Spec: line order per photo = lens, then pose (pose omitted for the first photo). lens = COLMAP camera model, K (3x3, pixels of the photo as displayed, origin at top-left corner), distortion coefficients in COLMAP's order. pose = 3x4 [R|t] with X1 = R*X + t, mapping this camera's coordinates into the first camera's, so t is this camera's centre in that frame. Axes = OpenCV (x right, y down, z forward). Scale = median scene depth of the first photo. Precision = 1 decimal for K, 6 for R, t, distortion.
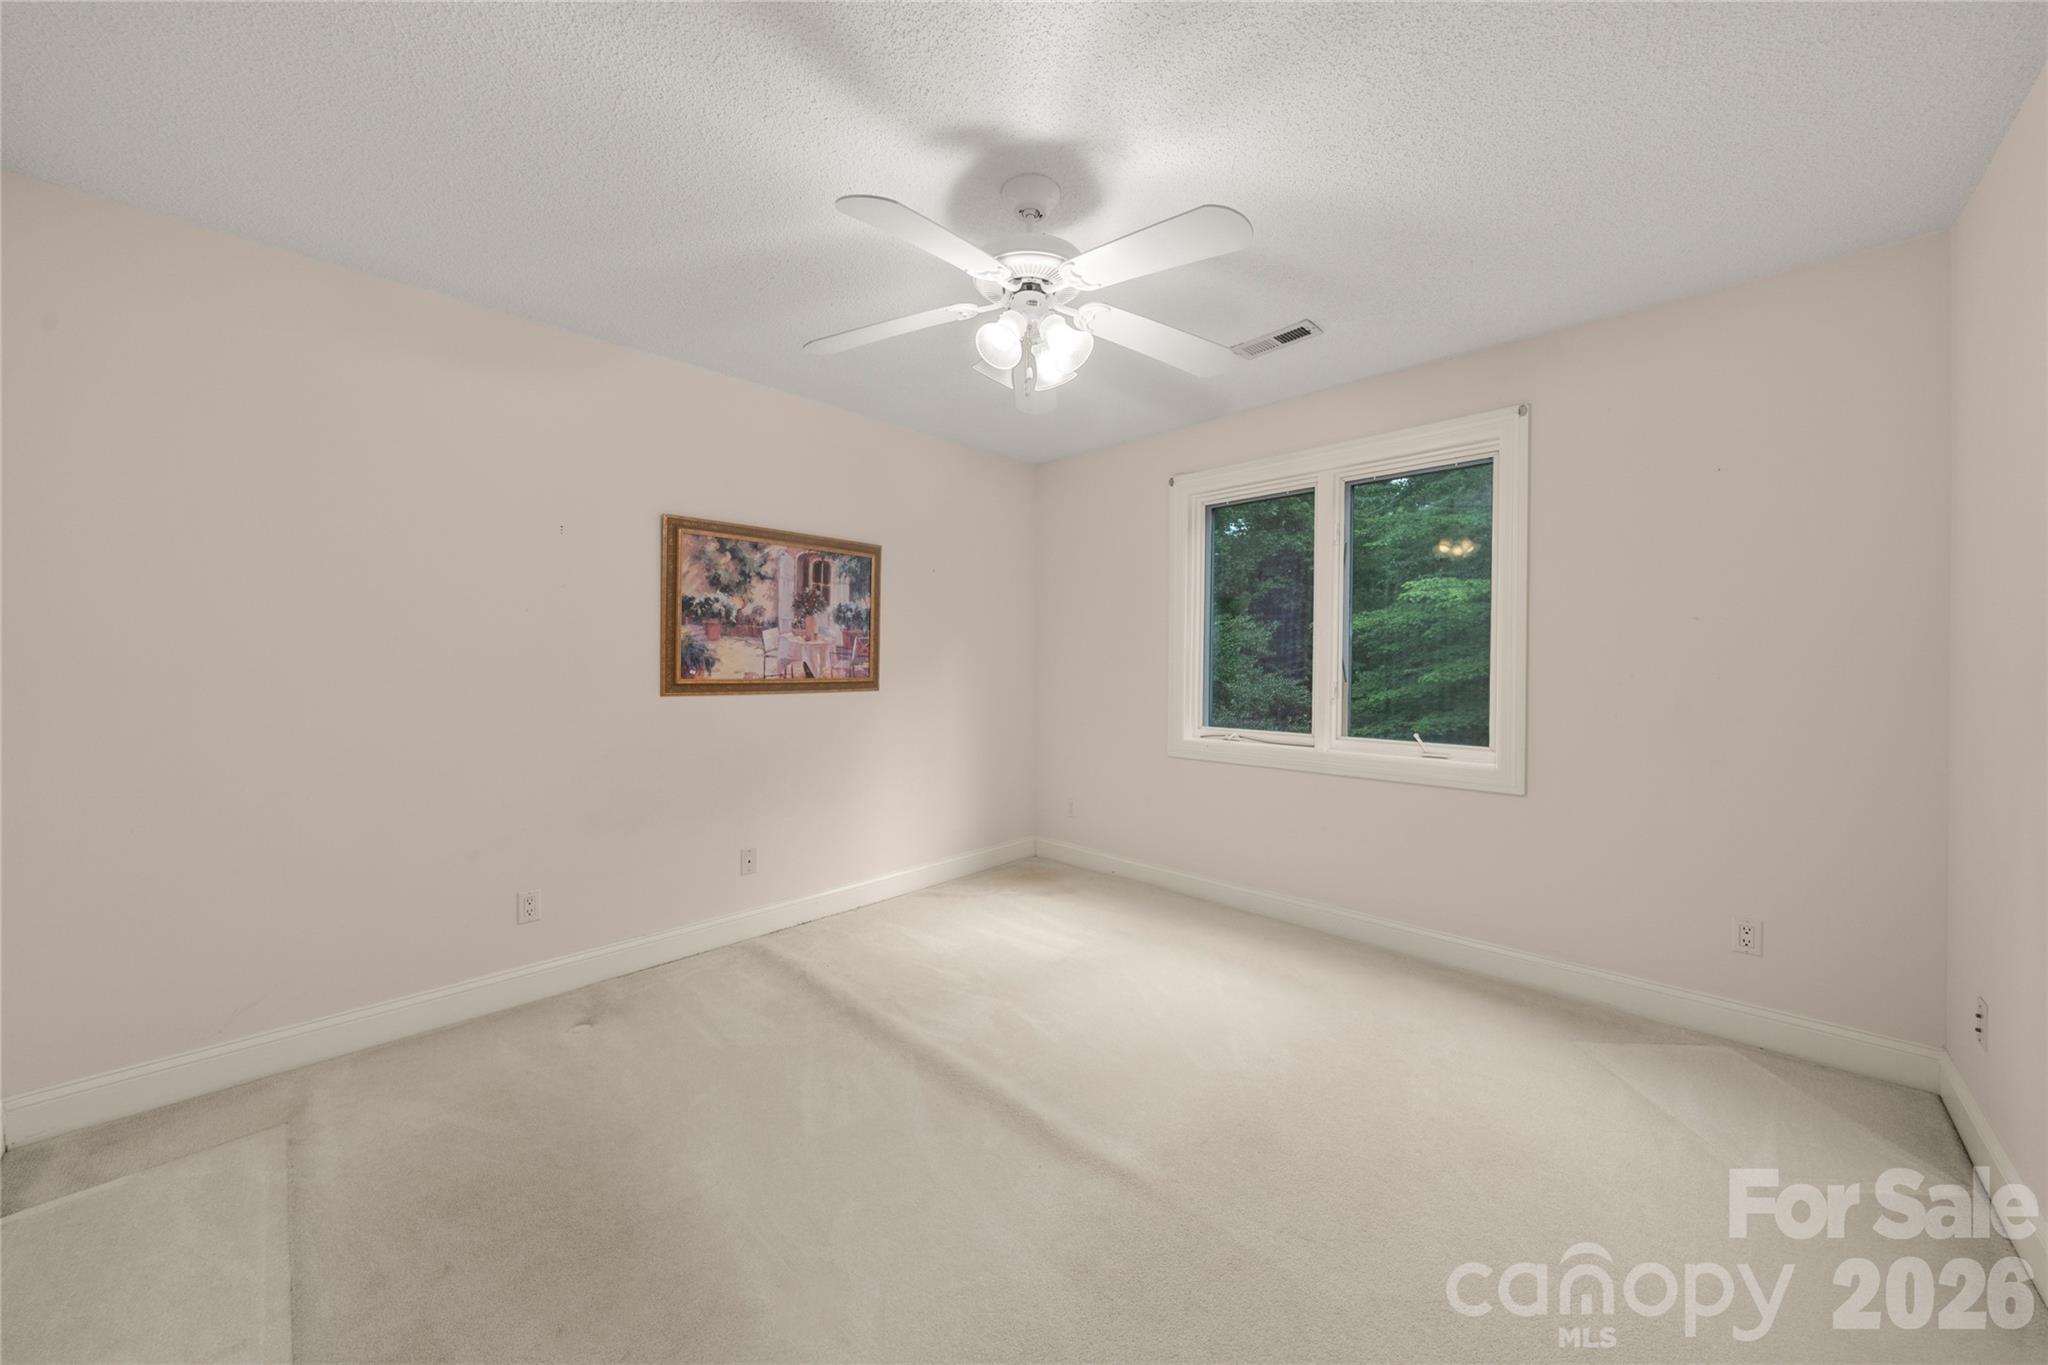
lens RADIAL K [[708.9, 0, 1024.7], [0, 708.9, 670.8], [0, 0, 1]] dist [-0.006248, -0.000085]
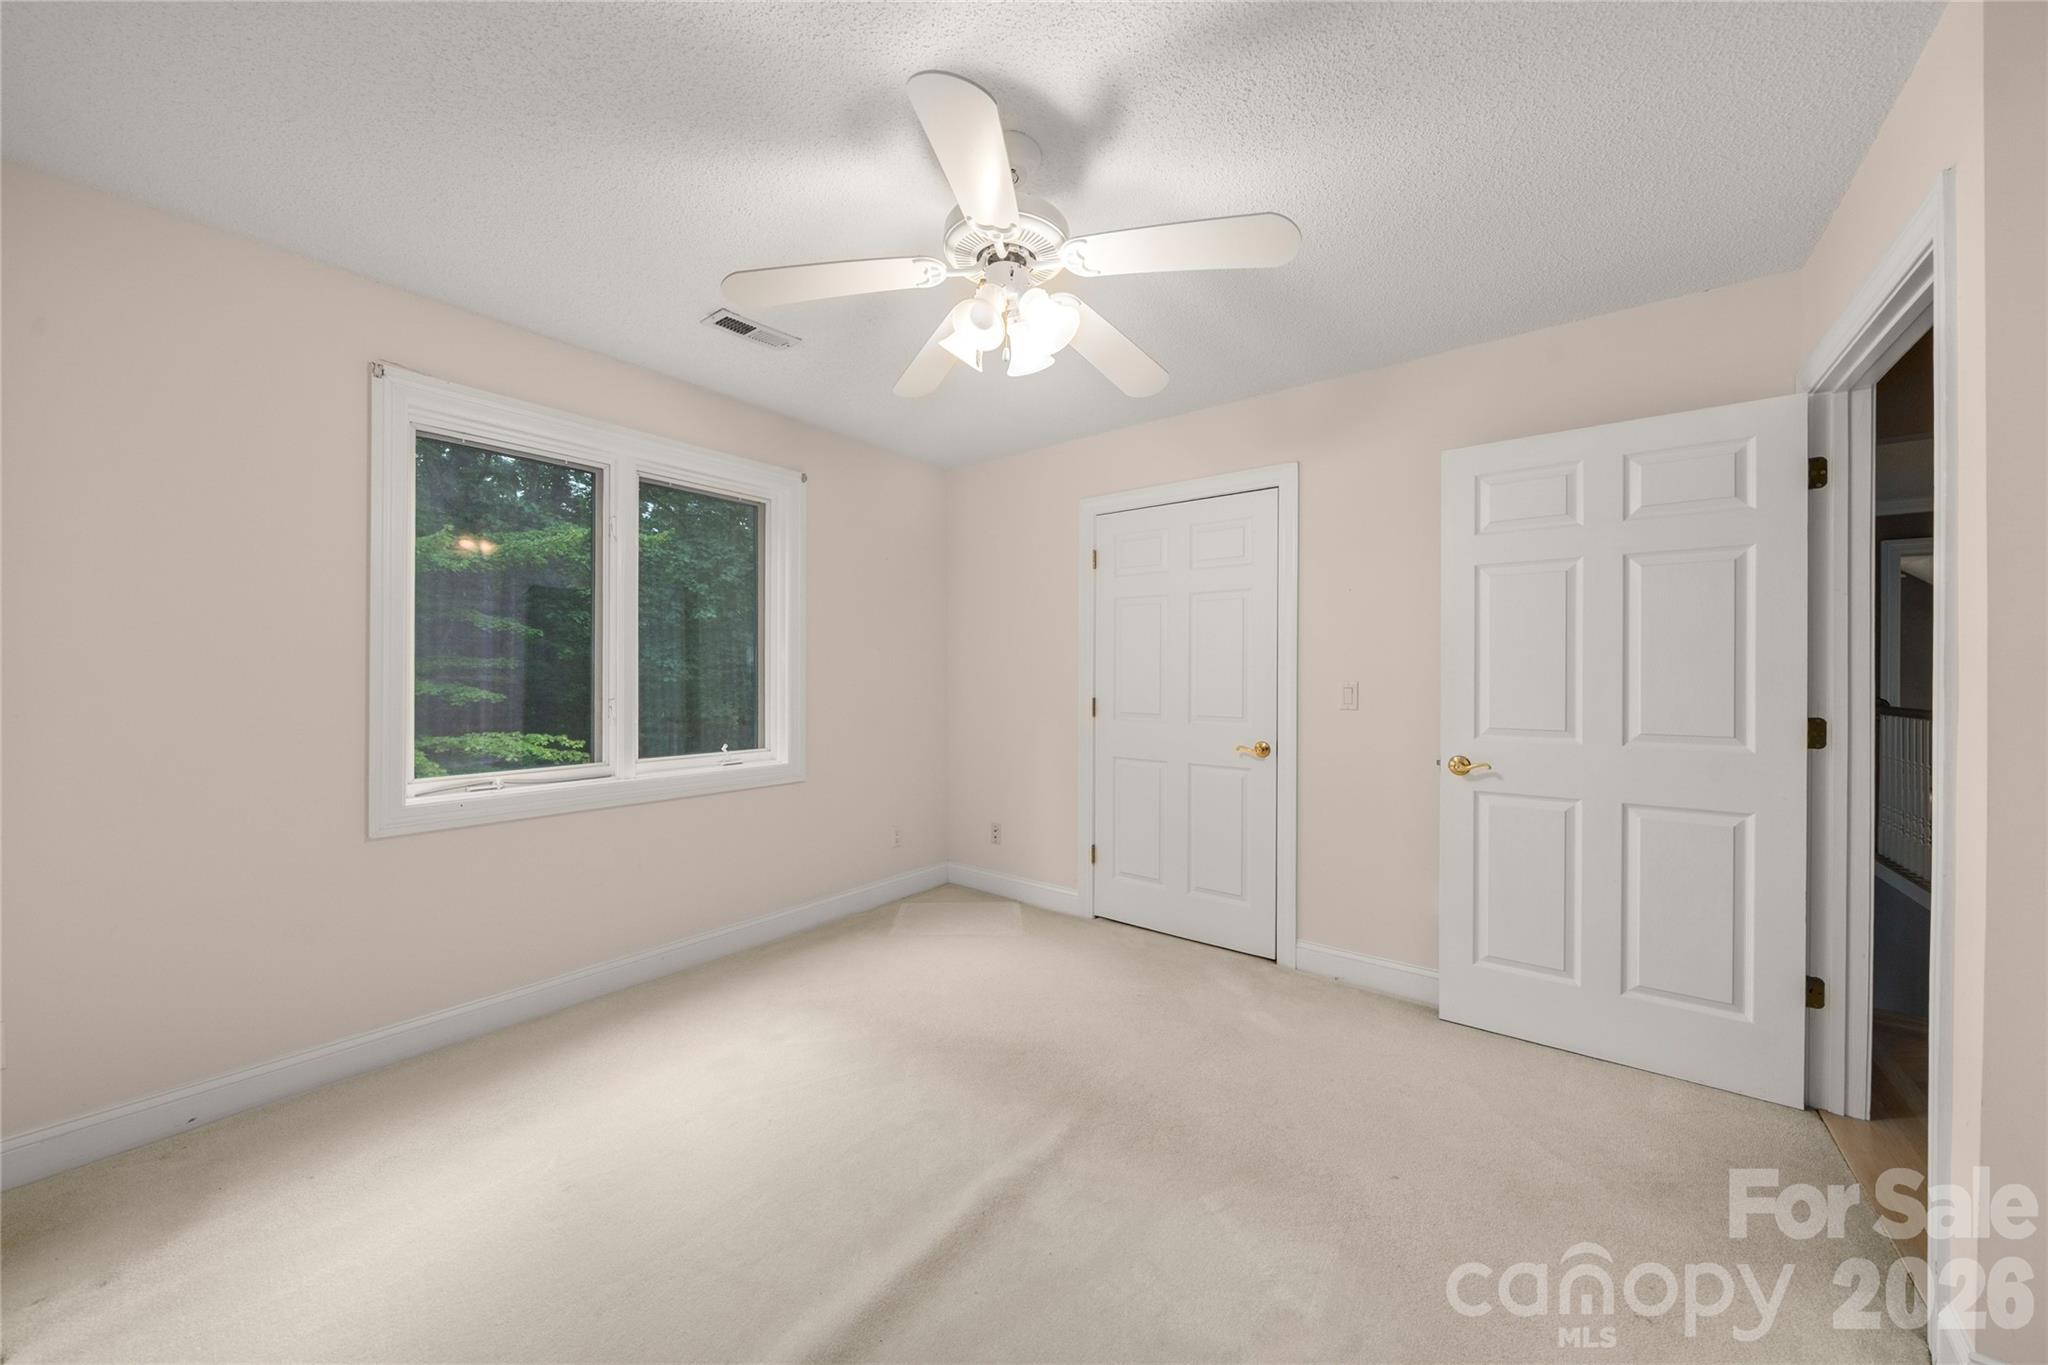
lens RADIAL K [[708.9, 0, 1024.6], [0, 708.9, 674.8], [0, 0, 1]] dist [-0.006248, -0.000085]
pose [[-0.113092, -0.009648, 0.993538, -0.521172], [0.005423, 0.999932, 0.010327, -0.022224], [-0.993570, 0.006556, -0.113032, 0.646926]]
